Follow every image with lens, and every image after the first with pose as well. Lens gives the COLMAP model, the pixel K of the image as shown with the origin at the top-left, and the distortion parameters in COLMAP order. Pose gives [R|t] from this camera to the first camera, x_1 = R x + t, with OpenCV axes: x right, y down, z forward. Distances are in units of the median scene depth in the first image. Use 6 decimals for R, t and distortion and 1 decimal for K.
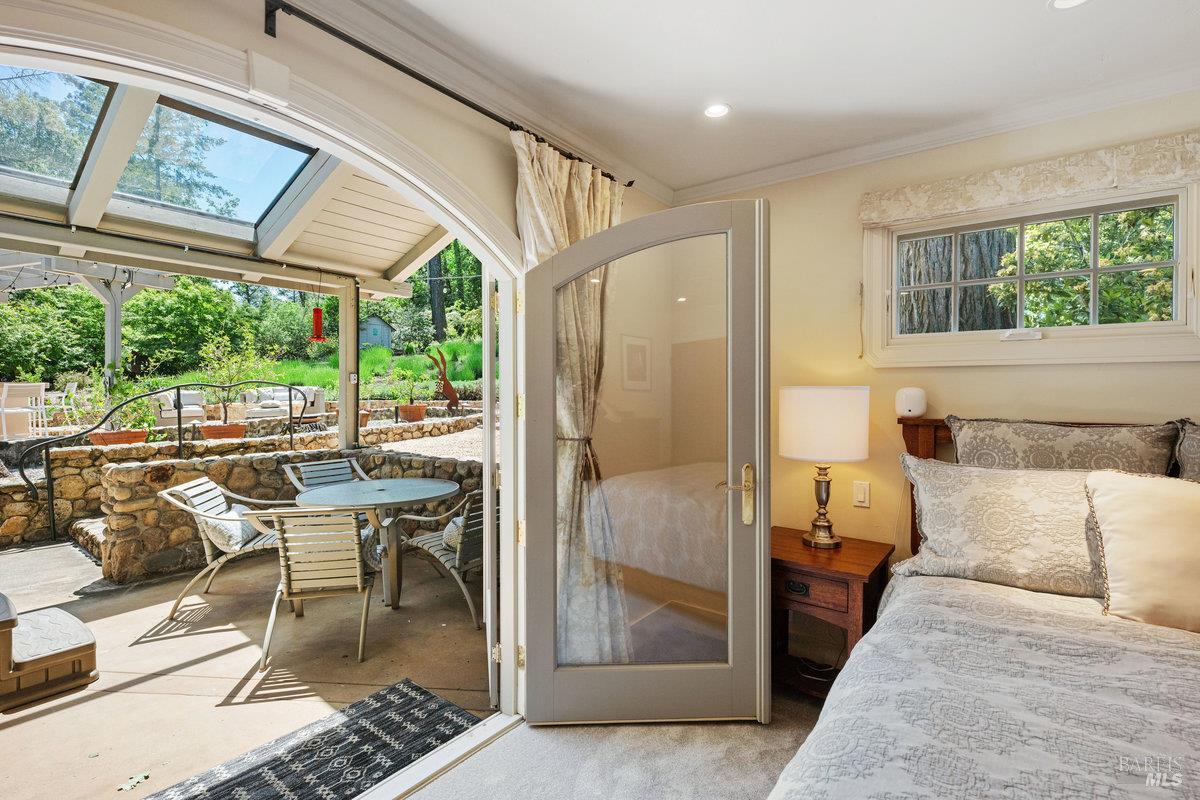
lens RADIAL K [[550.4, 0, 600.9], [0, 550.4, 394.8], [0, 0, 1]] dist [0.004201, -0.001057]
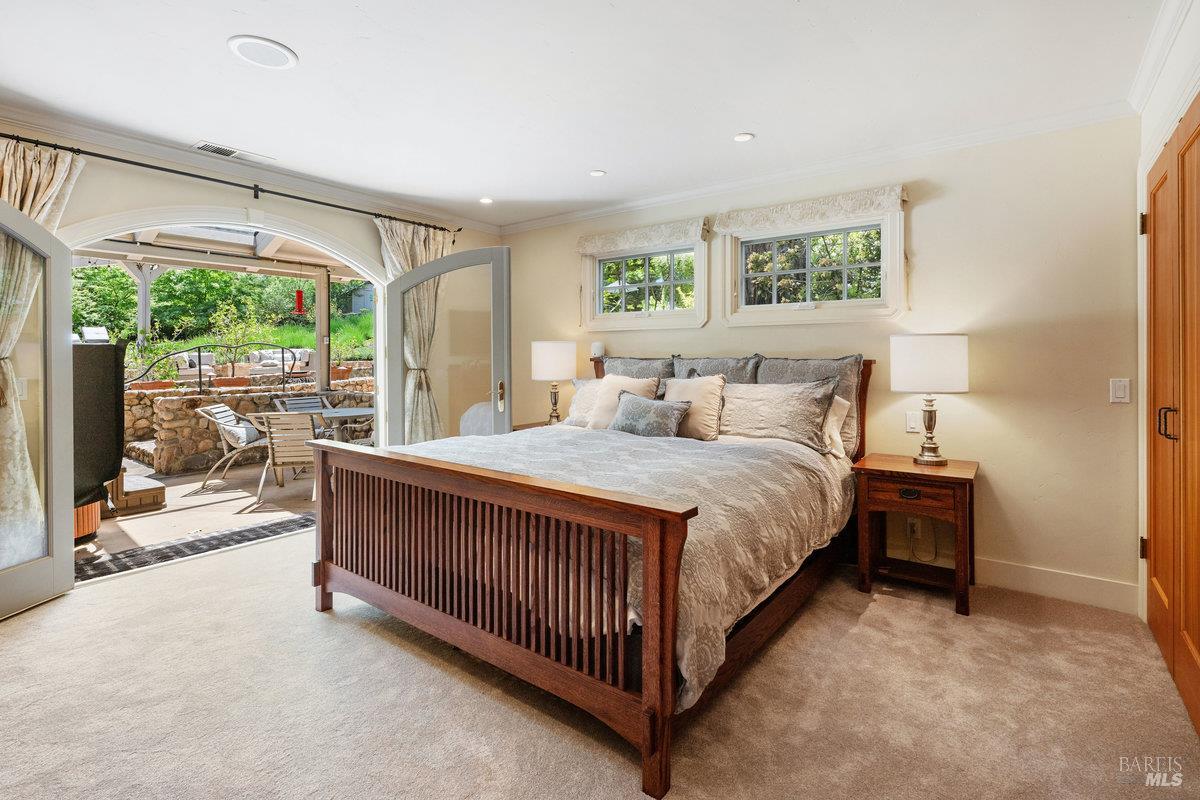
lens RADIAL K [[550.4, 0, 595.7], [0, 550.4, 358.6], [0, 0, 1]] dist [0.004201, -0.001057]
pose [[0.999916, -0.003474, -0.012497, 0.322287], [0.003490, 0.999993, 0.001288, 0.022858], [0.012493, -0.001331, 0.999921, -0.492746]]
